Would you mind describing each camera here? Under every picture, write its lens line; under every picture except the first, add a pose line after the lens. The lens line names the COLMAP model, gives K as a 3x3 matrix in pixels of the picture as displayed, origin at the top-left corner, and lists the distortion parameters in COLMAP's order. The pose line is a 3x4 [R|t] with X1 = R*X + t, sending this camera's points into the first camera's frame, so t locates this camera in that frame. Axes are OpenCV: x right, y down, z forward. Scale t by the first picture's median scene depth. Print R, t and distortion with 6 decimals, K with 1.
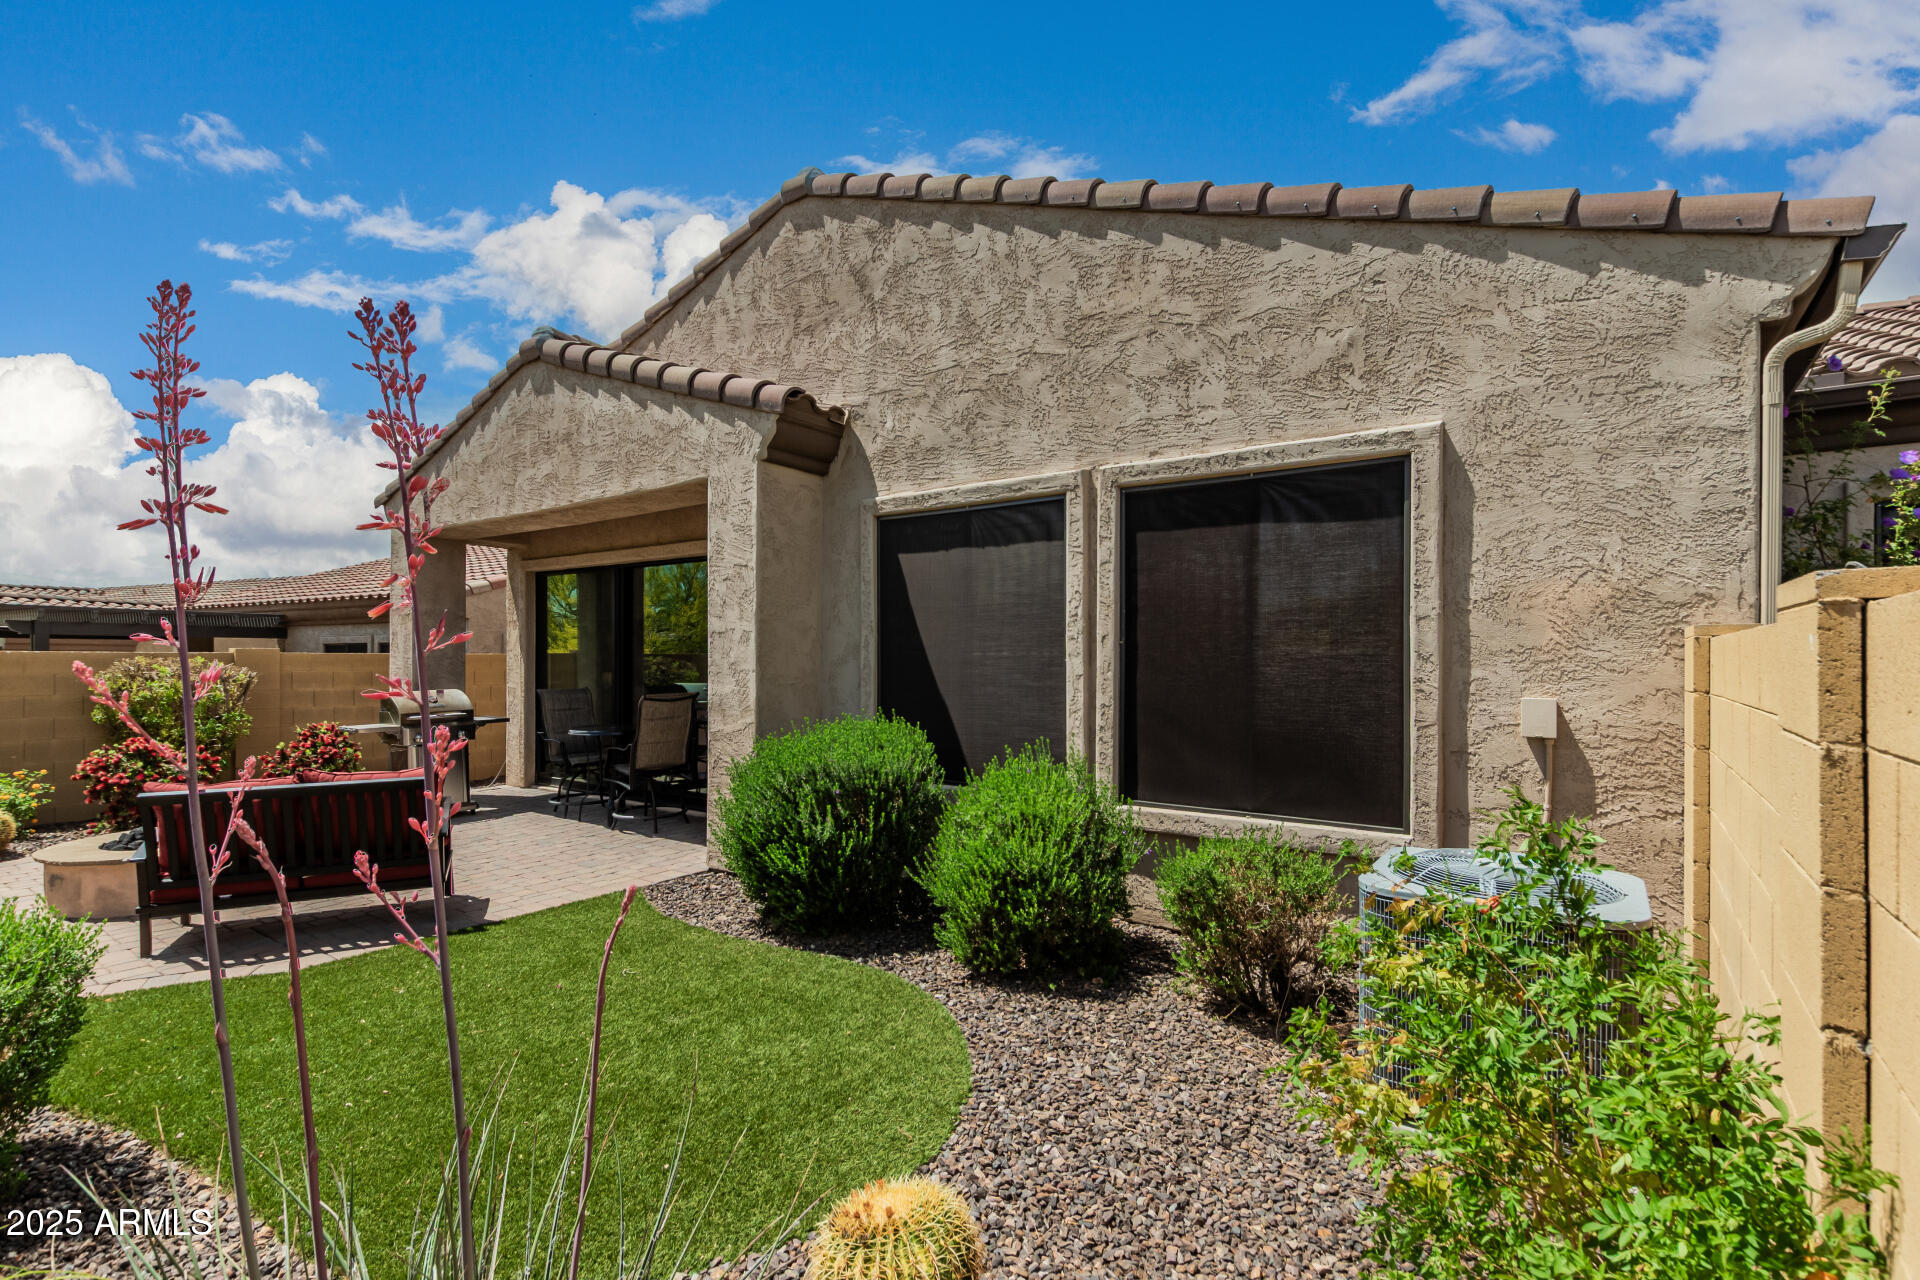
lens RADIAL K [[849.3, 0, 960.0], [0, 849.3, 640.0], [0, 0, 1]] dist [0.027983, 0.000006]
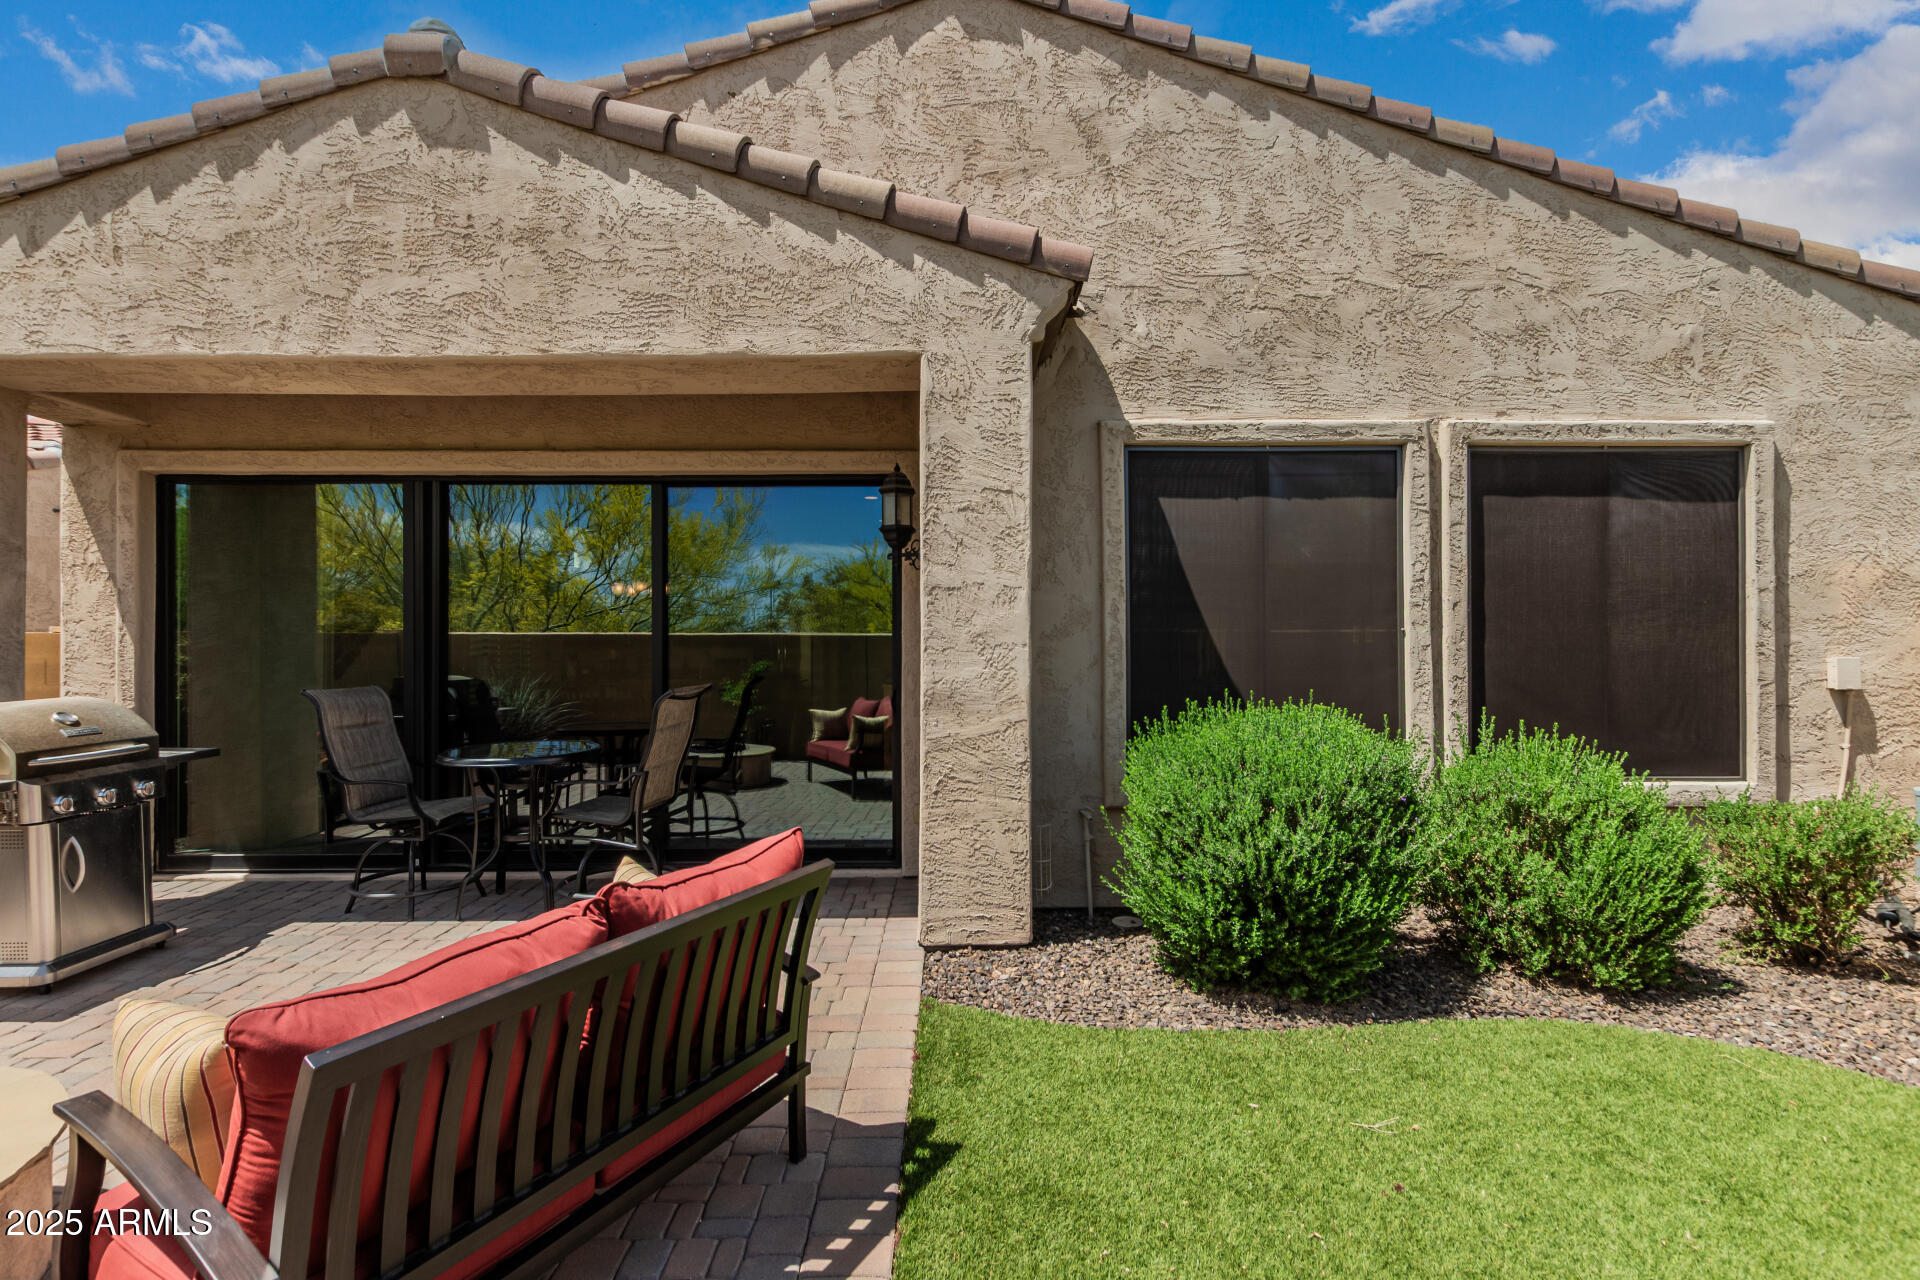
lens RADIAL K [[898.2, 0, 960.0], [0, 898.2, 640.0], [0, 0, 1]] dist [0.020571, -0.006506]
pose [[0.812780, 0.008964, 0.582502, -0.824870], [-0.005549, 0.999955, -0.007646, 0.044730], [-0.582544, 0.002982, 0.812793, 0.508471]]
